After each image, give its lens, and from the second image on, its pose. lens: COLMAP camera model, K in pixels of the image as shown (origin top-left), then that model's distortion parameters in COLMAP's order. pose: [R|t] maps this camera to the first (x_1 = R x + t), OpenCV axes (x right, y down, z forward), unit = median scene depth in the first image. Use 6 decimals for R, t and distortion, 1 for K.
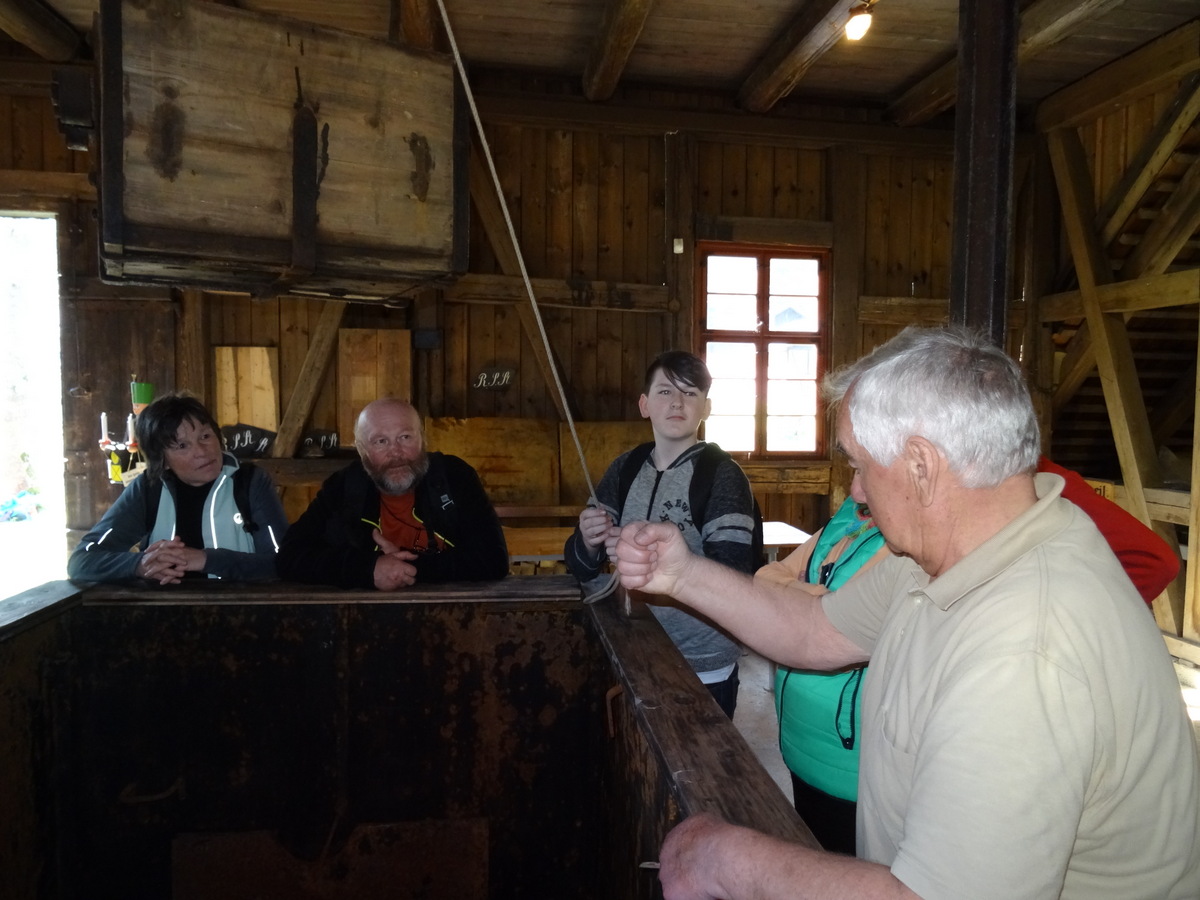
lens RADIAL K [[851.1, 0, 606.8], [0, 851.1, 452.0], [0, 0, 1]] dist [-0.006180, -0.015348]
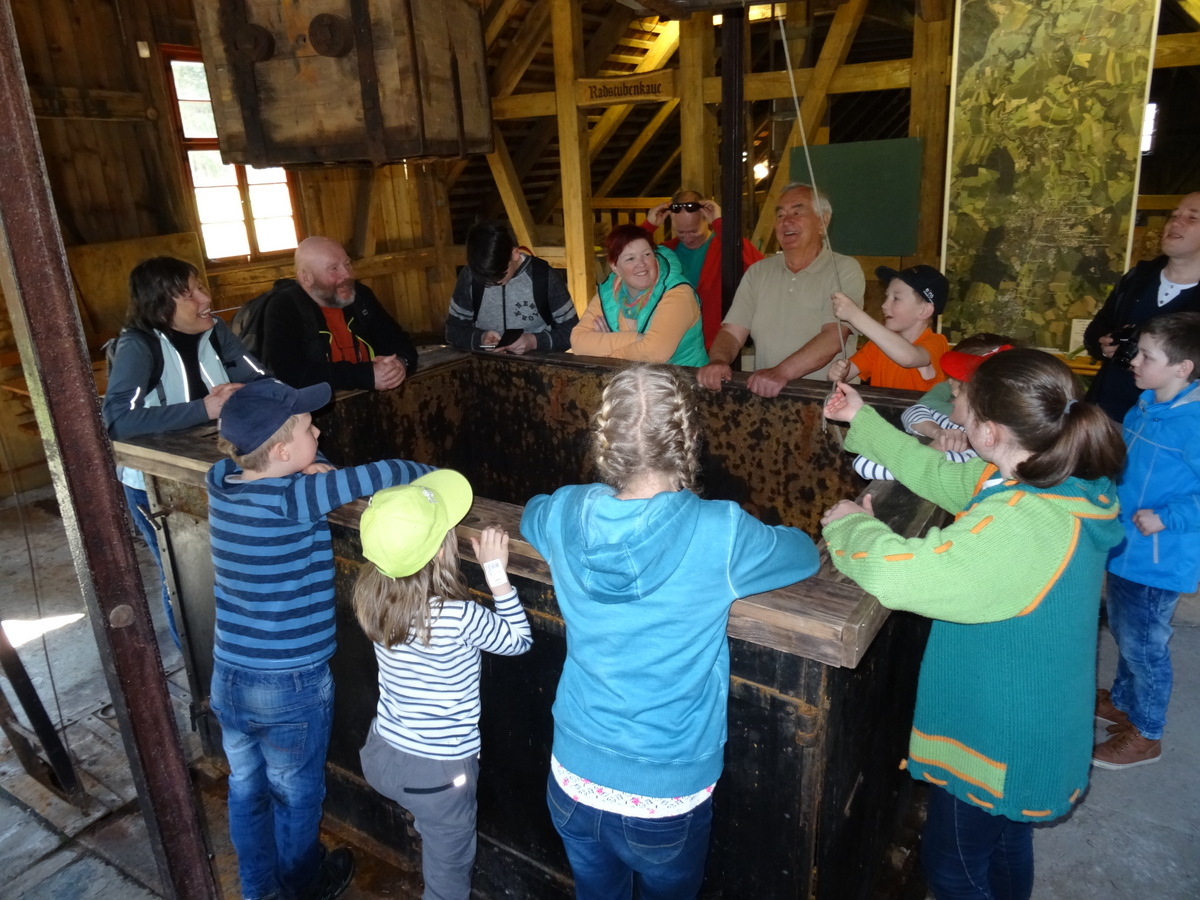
lens RADIAL K [[851.1, 0, 607.9], [0, 851.1, 447.8], [0, 0, 1]] dist [-0.006180, -0.015348]
pose [[0.634705, -0.283723, 0.718784, -0.439071], [0.095971, 0.951899, 0.290995, -0.041899], [-0.766772, -0.115713, 0.631404, -0.078134]]
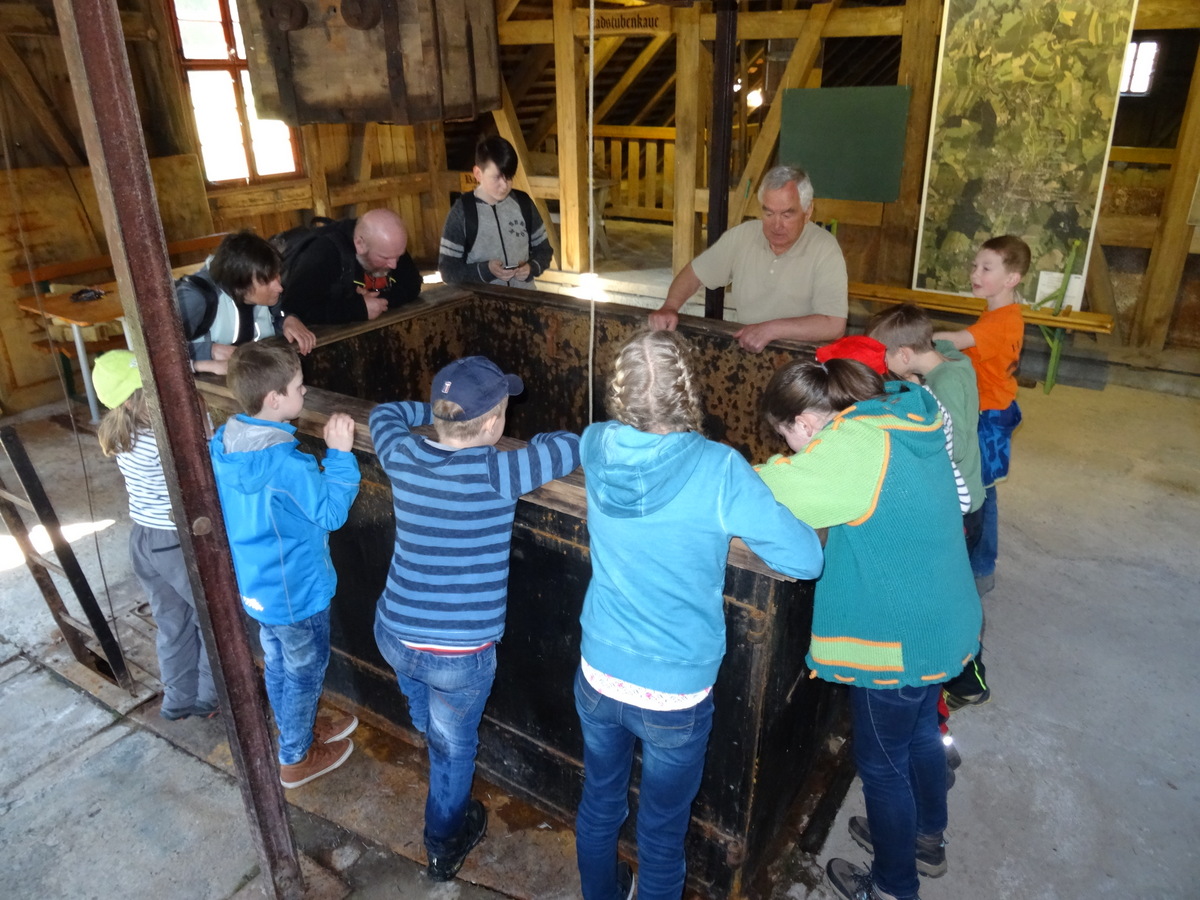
lens RADIAL K [[851.1, 0, 607.6], [0, 851.1, 451.2], [0, 0, 1]] dist [-0.006180, -0.015348]
pose [[0.629668, -0.331778, 0.702453, -0.483141], [0.061569, 0.922685, 0.380607, -0.070986], [-0.774420, -0.196407, 0.601413, -0.111273]]
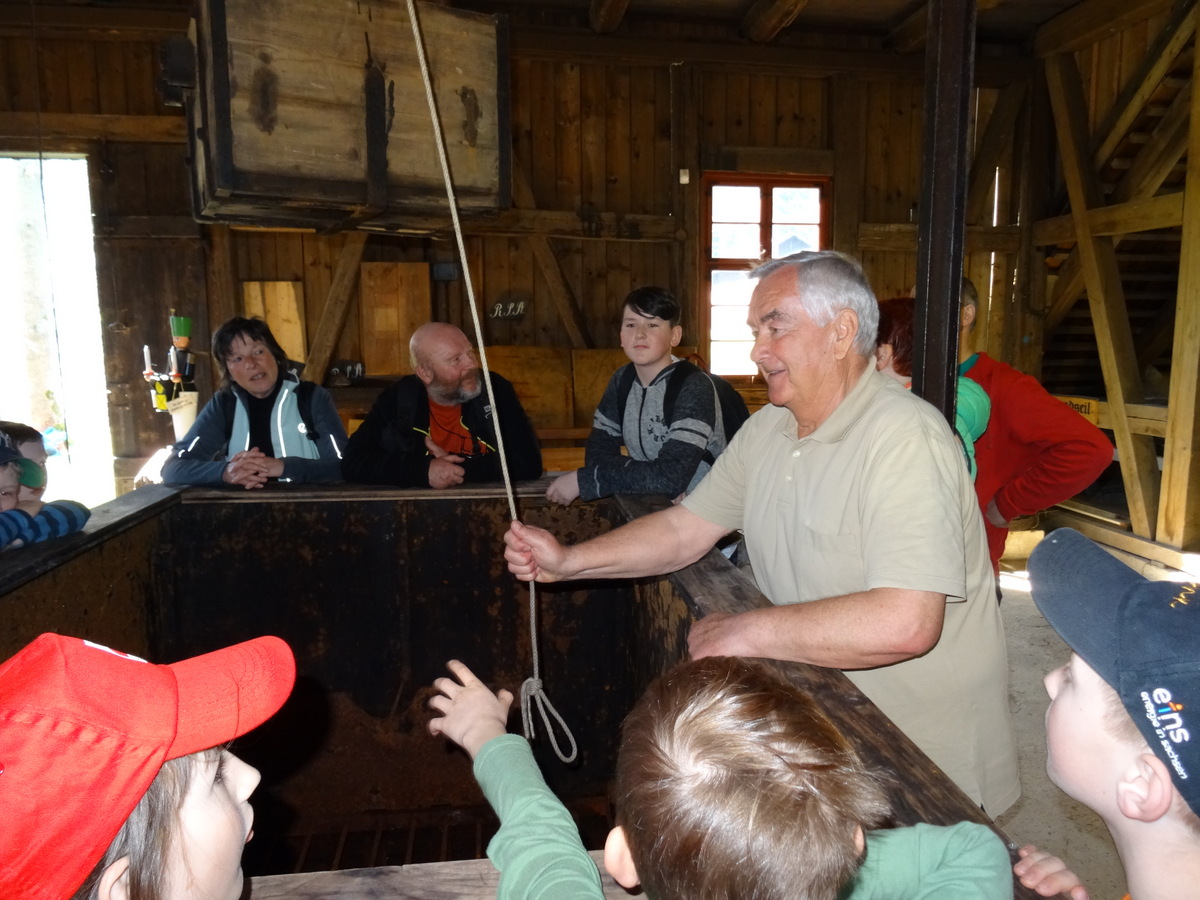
lens RADIAL K [[851.1, 0, 607.3], [0, 851.1, 455.4], [0, 0, 1]] dist [-0.006180, -0.015348]
pose [[0.999889, -0.014218, -0.004428, -0.010540], [0.014530, 0.996604, 0.081052, 0.011468], [0.003260, -0.081108, 0.996700, -0.063081]]
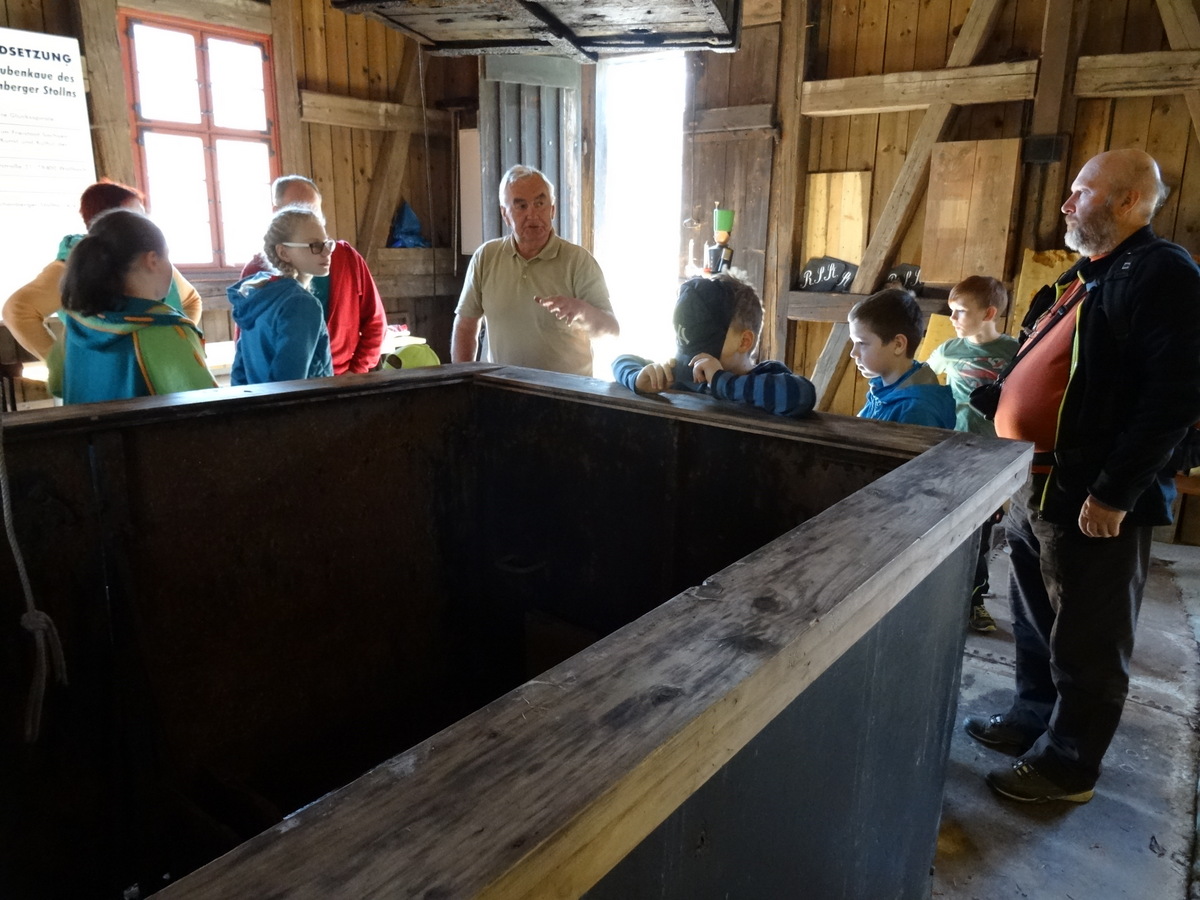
lens RADIAL K [[851.1, 0, 600.7], [0, 851.1, 460.1], [0, 0, 1]] dist [-0.006180, -0.015348]
pose [[0.688782, 0.176949, -0.703042, 0.115557], [-0.054491, 0.979648, 0.193183, 0.021944], [0.722917, -0.094752, 0.684407, 0.139997]]
